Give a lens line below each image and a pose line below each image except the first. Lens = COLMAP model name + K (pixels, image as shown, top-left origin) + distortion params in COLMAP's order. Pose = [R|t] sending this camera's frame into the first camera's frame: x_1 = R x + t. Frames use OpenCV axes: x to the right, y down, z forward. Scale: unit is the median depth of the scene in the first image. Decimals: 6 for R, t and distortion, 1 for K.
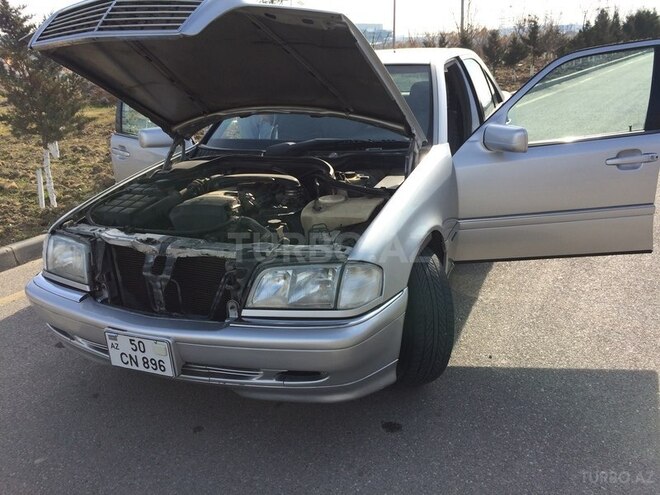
lens RADIAL K [[576.2, 0, 331.1], [0, 576.2, 247.0], [0, 0, 1]] dist [0.019590, -0.005314]
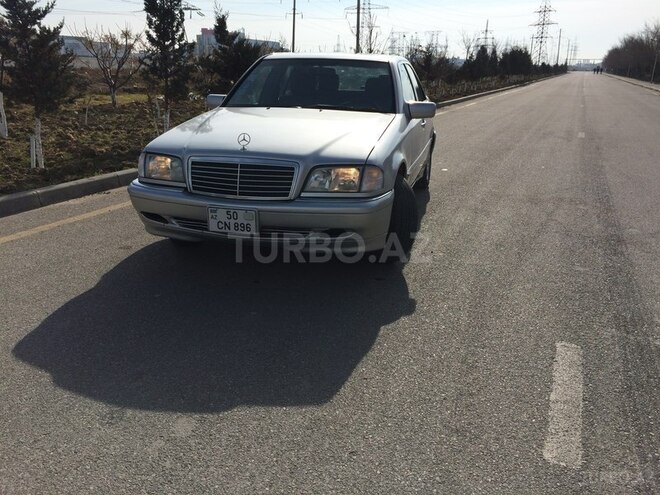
lens RADIAL K [[576.2, 0, 328.8], [0, 576.2, 246.7], [0, 0, 1]] dist [0.019590, -0.005314]
pose [[0.983096, 0.019675, 0.182030, -0.332705], [-0.014452, 0.999446, -0.029979, 0.277942], [-0.182519, 0.026841, 0.982836, -0.556169]]
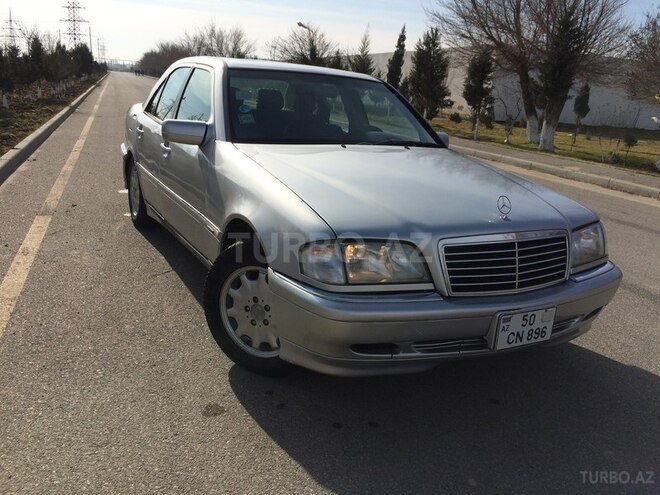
lens RADIAL K [[576.2, 0, 328.9], [0, 576.2, 247.3], [0, 0, 1]] dist [0.019590, -0.005314]
pose [[0.616561, -0.113181, 0.779129, -1.270239], [0.151356, 0.988193, 0.023775, -0.038812], [-0.772621, 0.103267, 0.626412, 0.557776]]
